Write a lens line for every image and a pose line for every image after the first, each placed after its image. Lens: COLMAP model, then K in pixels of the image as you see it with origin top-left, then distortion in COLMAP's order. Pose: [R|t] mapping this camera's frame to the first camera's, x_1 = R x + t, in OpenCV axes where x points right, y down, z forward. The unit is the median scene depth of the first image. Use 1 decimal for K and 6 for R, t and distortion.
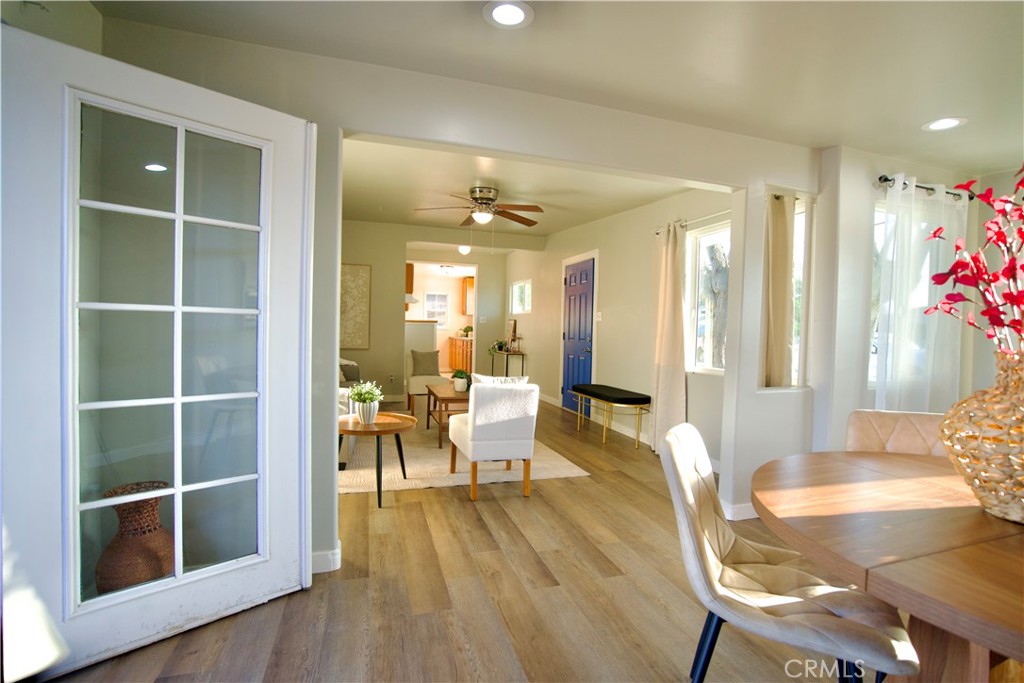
lens RADIAL K [[473.2, 0, 514.7], [0, 473.2, 344.1], [0, 0, 1]] dist [-0.047932, 0.016424]
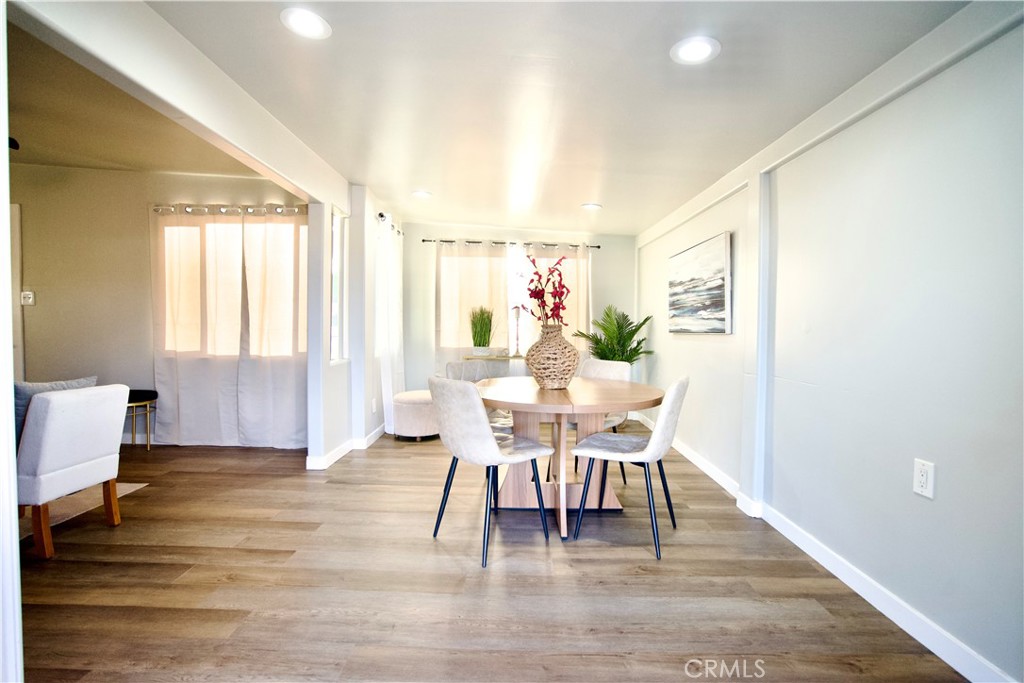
lens RADIAL K [[473.2, 0, 513.3], [0, 473.2, 339.1], [0, 0, 1]] dist [-0.047932, 0.016424]
pose [[0.306923, -0.044360, 0.950700, -0.478922], [0.026967, 0.998917, 0.037904, -0.002598], [-0.951352, 0.014004, 0.307787, 0.113695]]
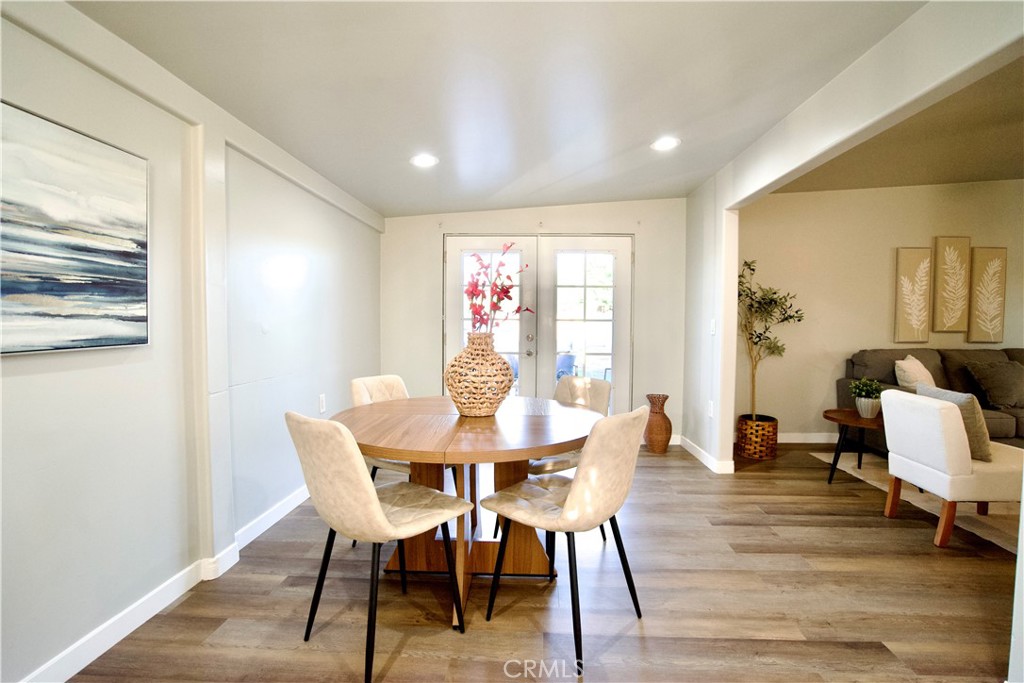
lens RADIAL K [[473.2, 0, 513.9], [0, 473.2, 341.8], [0, 0, 1]] dist [-0.047932, 0.016424]
pose [[-0.353386, 0.015097, -0.935356, 0.940891], [-0.043892, 0.998501, 0.032699, -0.004505], [0.934447, 0.052610, -0.352194, 0.581167]]
